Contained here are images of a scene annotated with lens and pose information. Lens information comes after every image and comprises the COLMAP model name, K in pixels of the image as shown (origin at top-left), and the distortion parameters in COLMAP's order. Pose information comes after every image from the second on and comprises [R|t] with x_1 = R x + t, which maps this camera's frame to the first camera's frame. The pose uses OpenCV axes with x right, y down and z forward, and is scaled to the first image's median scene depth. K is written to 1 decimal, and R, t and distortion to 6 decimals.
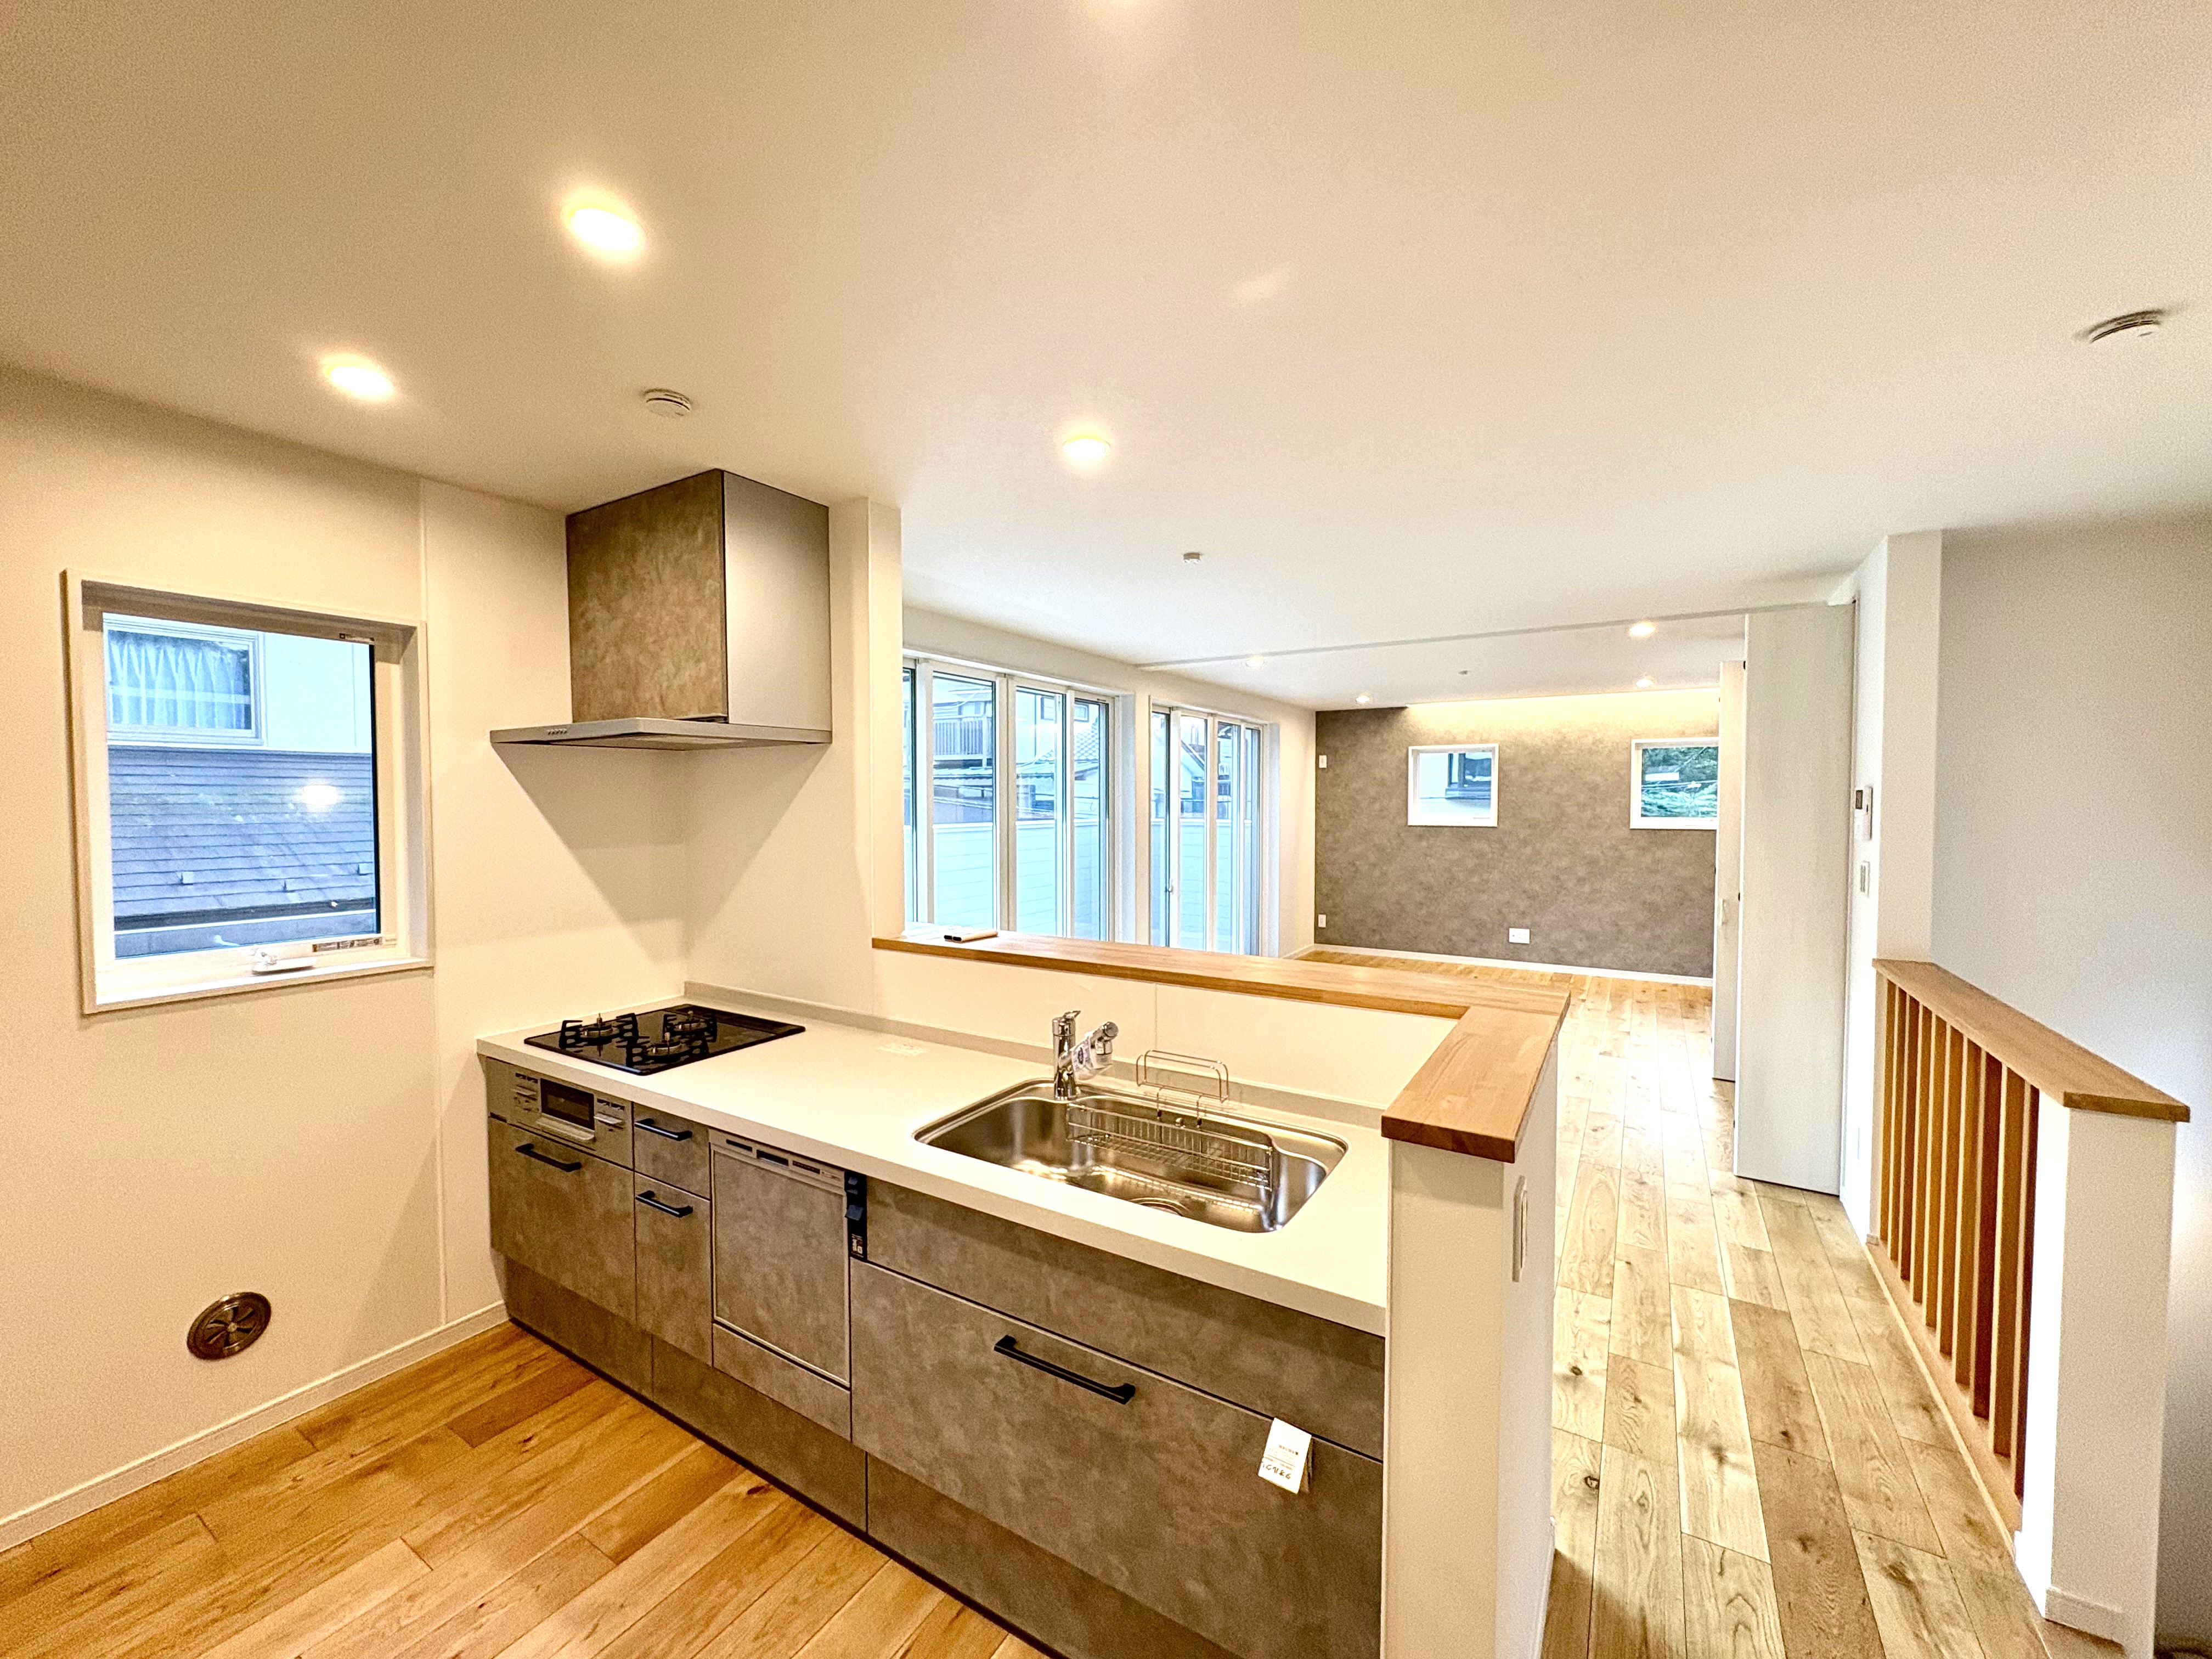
lens RADIAL K [[883.1, 0, 1104.9], [0, 883.1, 826.4], [0, 0, 1]] dist [-0.003696, -0.000059]
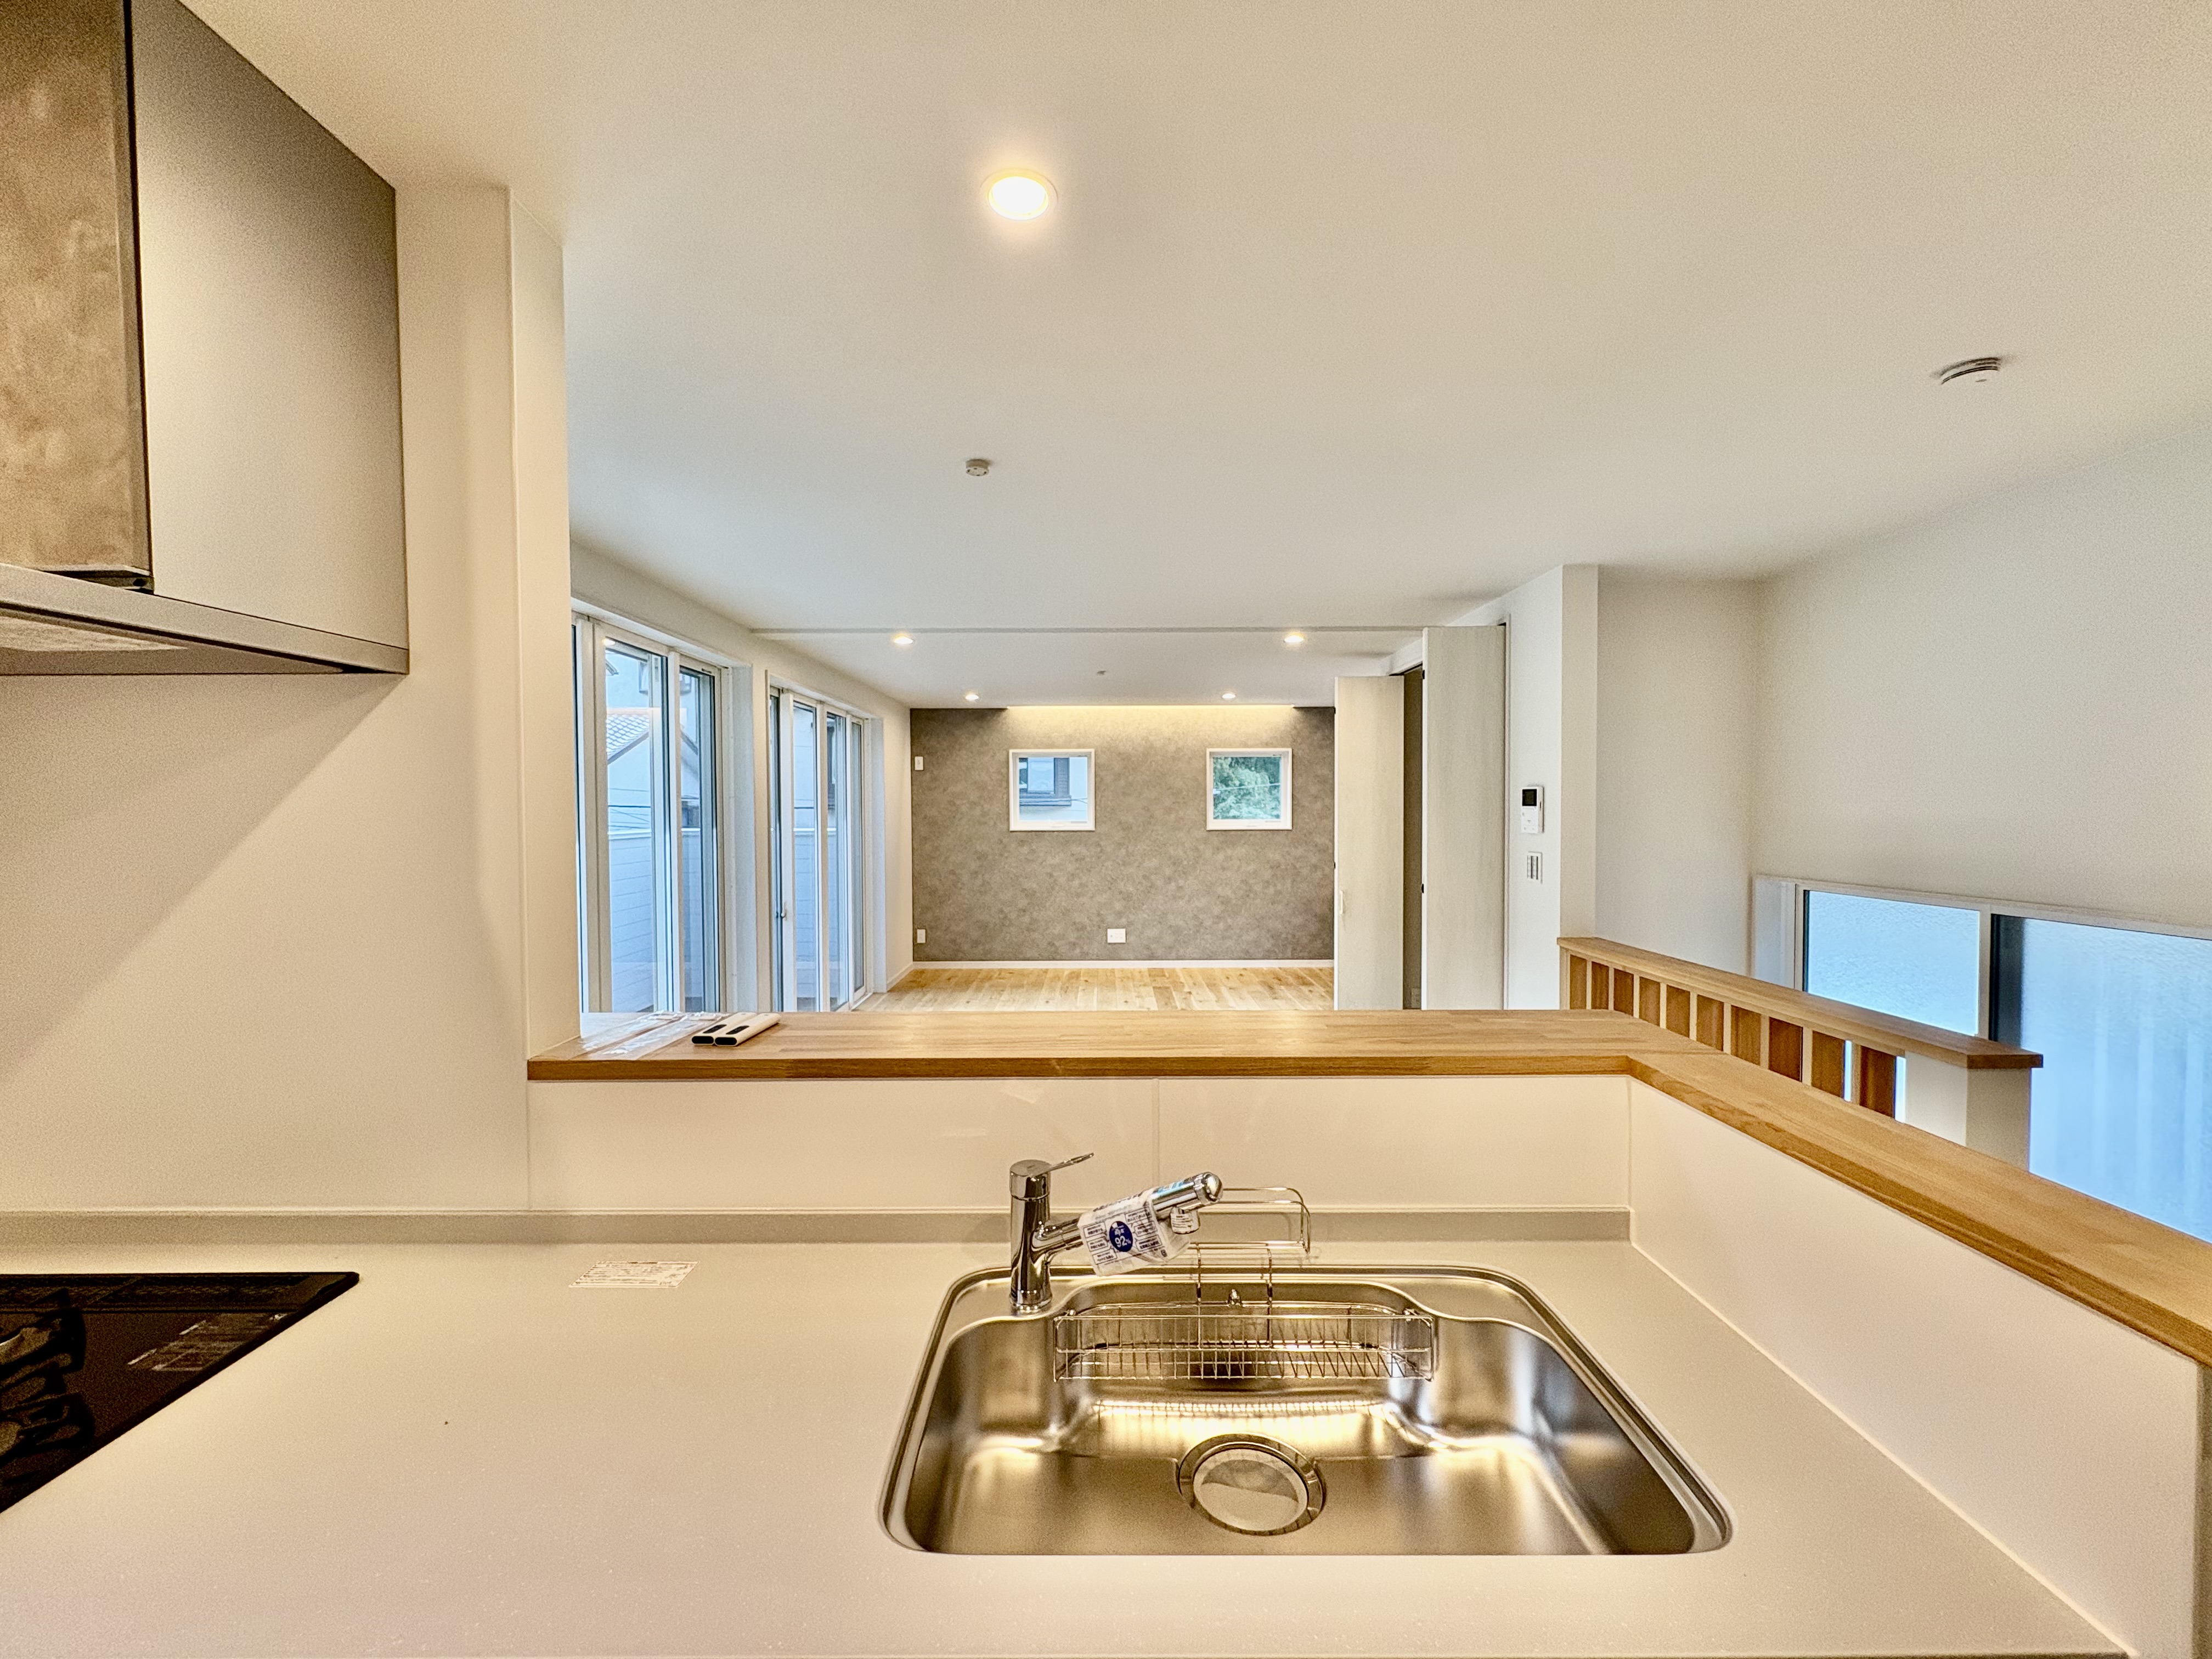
lens RADIAL K [[883.1, 0, 1105.2], [0, 883.1, 829.1], [0, 0, 1]] dist [-0.003696, -0.000059]
pose [[0.852304, -0.017480, 0.522754, -0.082465], [0.021121, 0.999776, -0.001005, 0.000102], [-0.522620, 0.011897, 0.852483, 0.132966]]
